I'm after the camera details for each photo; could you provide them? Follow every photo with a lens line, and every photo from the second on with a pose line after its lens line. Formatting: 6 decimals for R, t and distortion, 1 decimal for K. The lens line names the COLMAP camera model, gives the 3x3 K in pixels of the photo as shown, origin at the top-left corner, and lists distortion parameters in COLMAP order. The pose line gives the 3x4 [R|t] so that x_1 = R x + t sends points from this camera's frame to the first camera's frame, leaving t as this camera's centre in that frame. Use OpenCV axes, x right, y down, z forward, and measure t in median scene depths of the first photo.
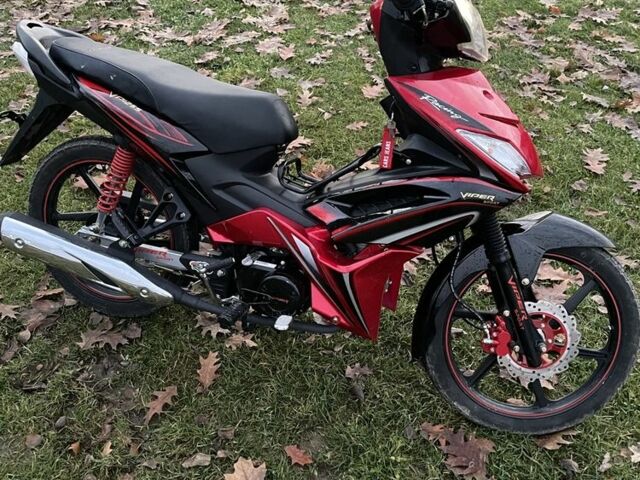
lens RADIAL K [[638.6, 0, 320.0], [0, 638.6, 240.0], [0, 0, 1]] dist [0.029541, -0.021870]
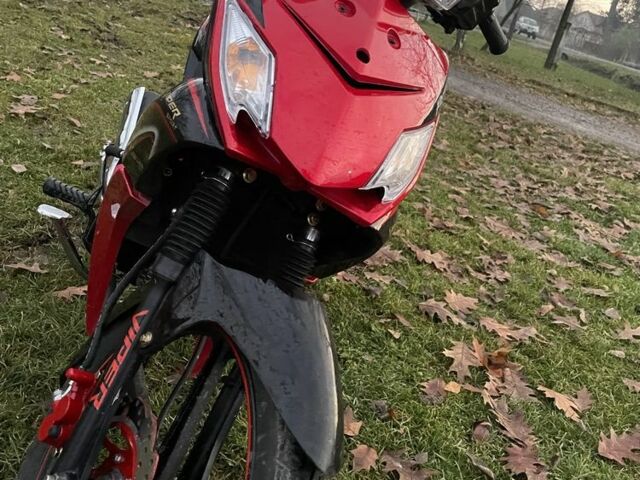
lens RADIAL K [[638.6, 0, 320.0], [0, 638.6, 240.0], [0, 0, 1]] dist [0.029541, -0.021870]
pose [[0.406376, 0.424750, -0.808978, 0.704265], [-0.740528, 0.671748, -0.019294, -0.065513], [0.535235, 0.606912, 0.587522, 0.732398]]
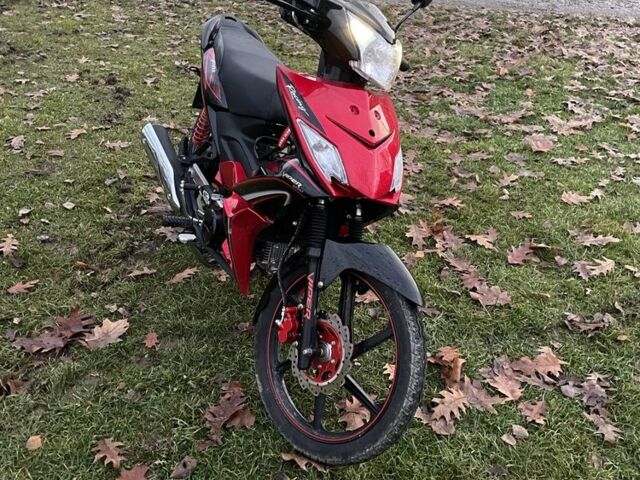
lens RADIAL K [[638.6, 0, 320.0], [0, 638.6, 240.0], [0, 0, 1]] dist [0.029541, -0.021870]
pose [[0.656875, 0.380922, -0.650702, 0.958421], [-0.491811, 0.870602, 0.013176, -0.012273], [0.571522, 0.311367, 0.759218, 0.175339]]
